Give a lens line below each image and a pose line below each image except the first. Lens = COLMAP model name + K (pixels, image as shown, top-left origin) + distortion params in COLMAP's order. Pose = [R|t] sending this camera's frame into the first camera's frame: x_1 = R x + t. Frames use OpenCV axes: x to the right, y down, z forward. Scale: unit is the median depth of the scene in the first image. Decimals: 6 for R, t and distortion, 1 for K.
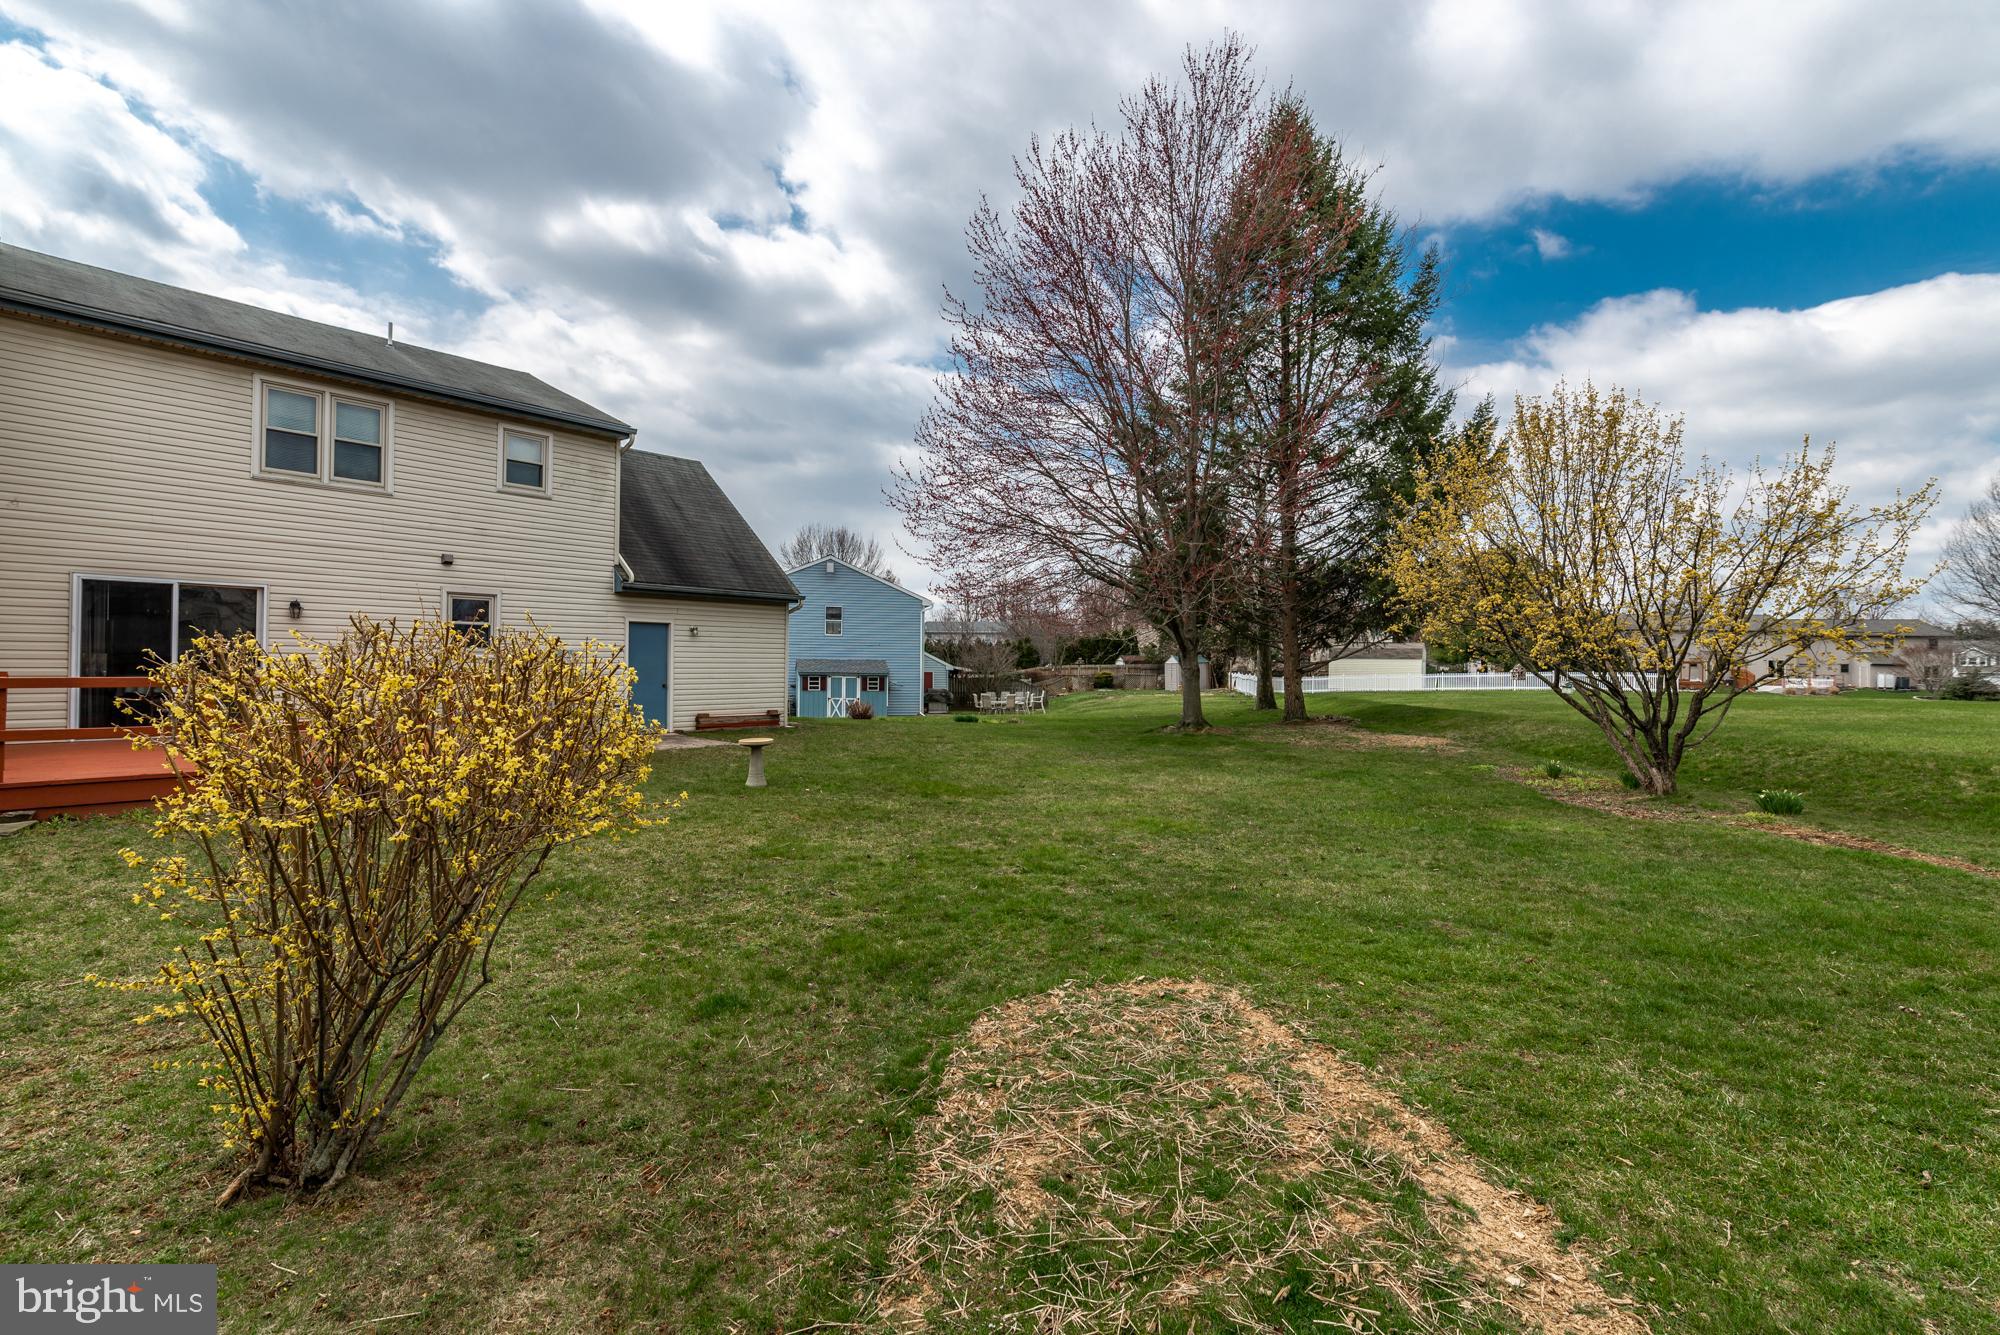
lens RADIAL K [[848.4, 0, 989.4], [0, 848.4, 656.6], [0, 0, 1]] dist [0.001131, 0.000376]
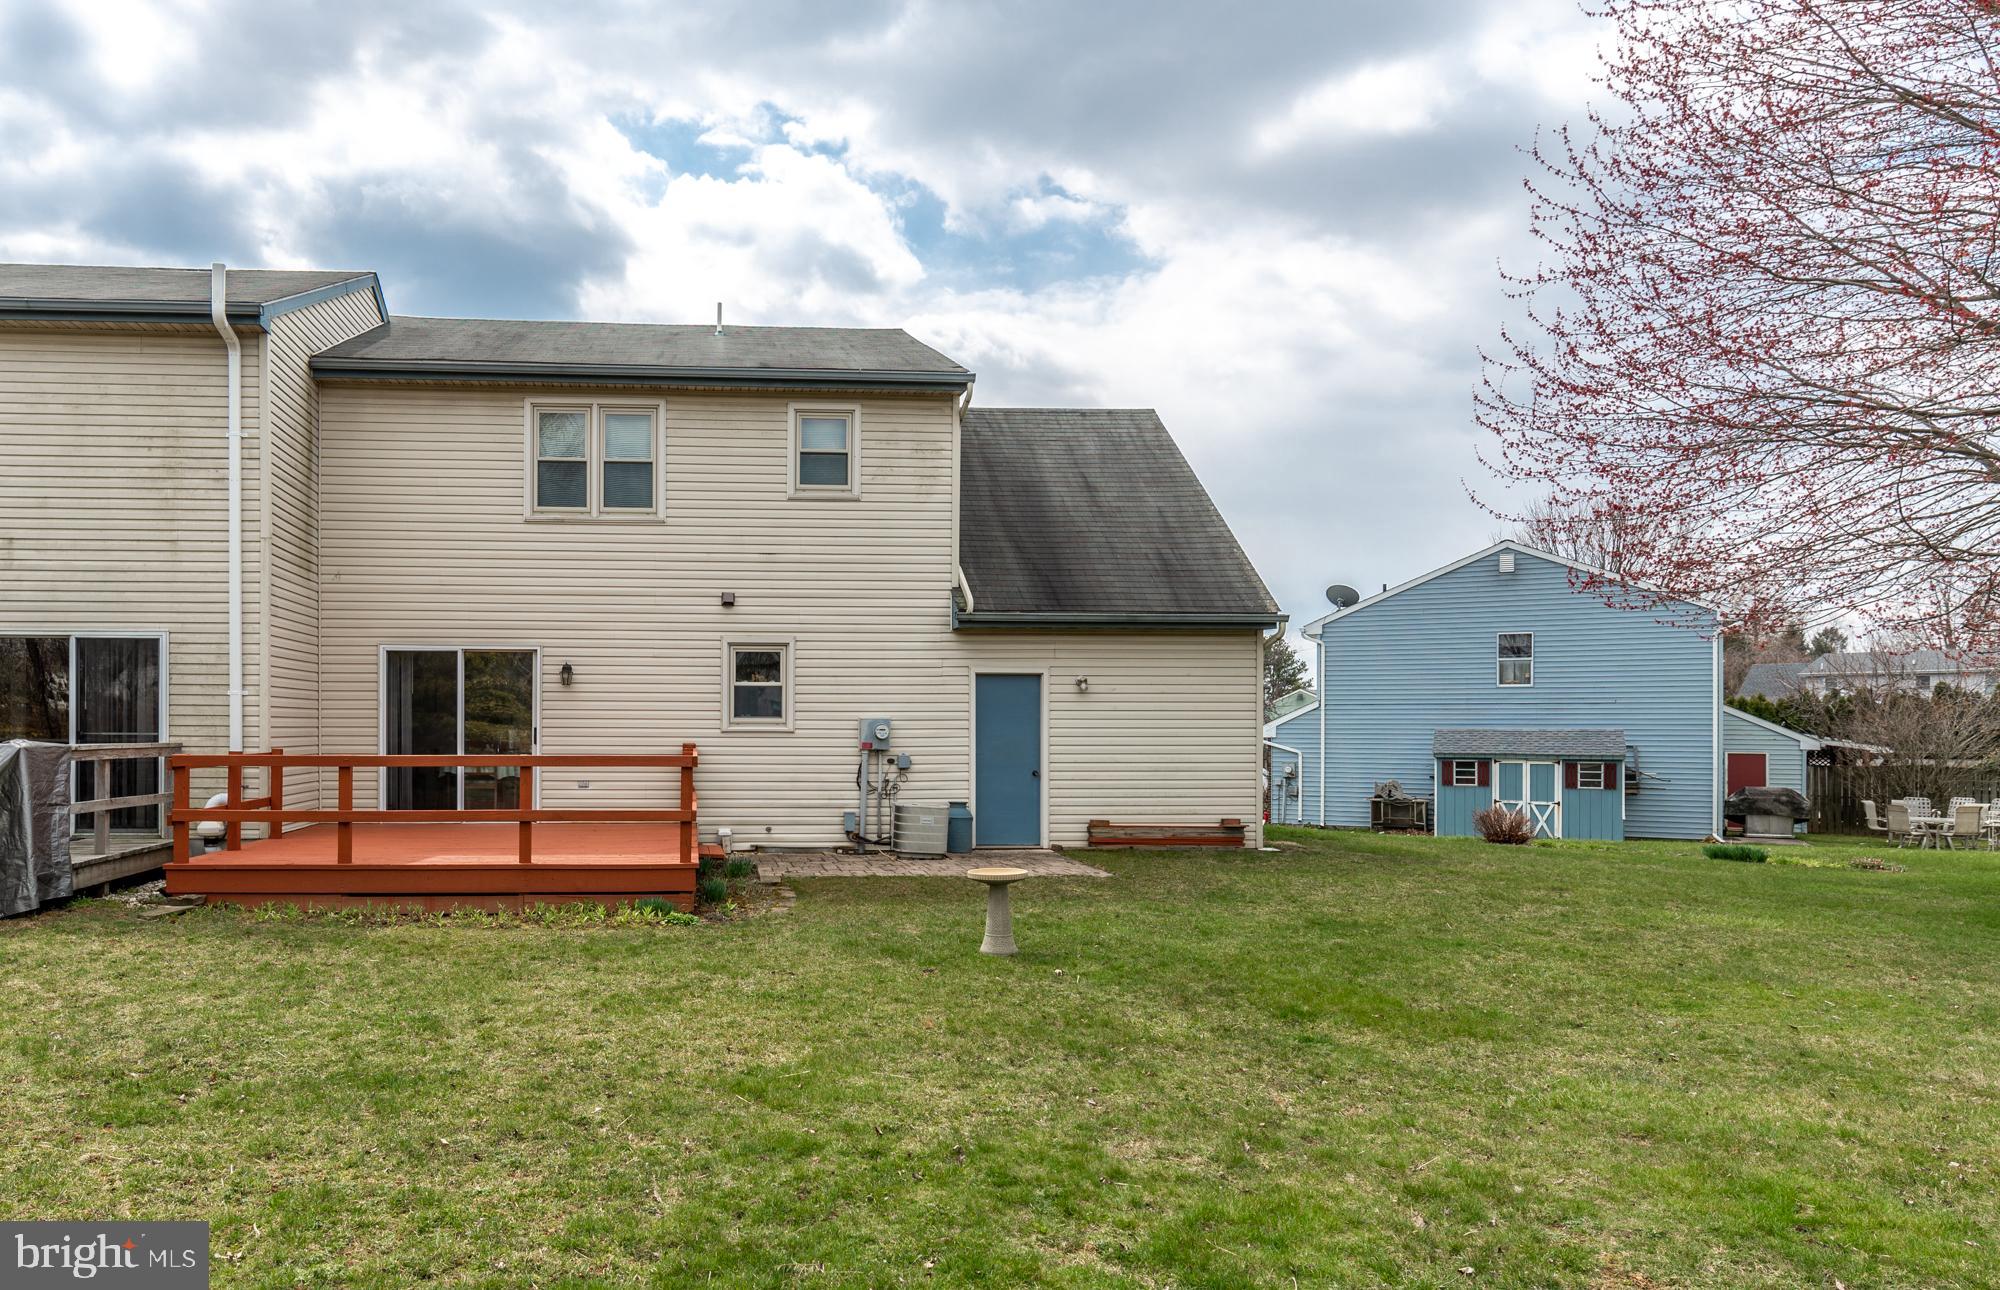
lens RADIAL K [[1271.8, 0, 780.2], [0, 1271.8, 728.4], [0, 0, 1]] dist [-0.001979, -0.000667]
pose [[0.705932, -0.010926, -0.708195, 0.150205], [0.010106, 0.999935, -0.005354, 0.004173], [0.708207, -0.003377, 0.705996, 0.202015]]
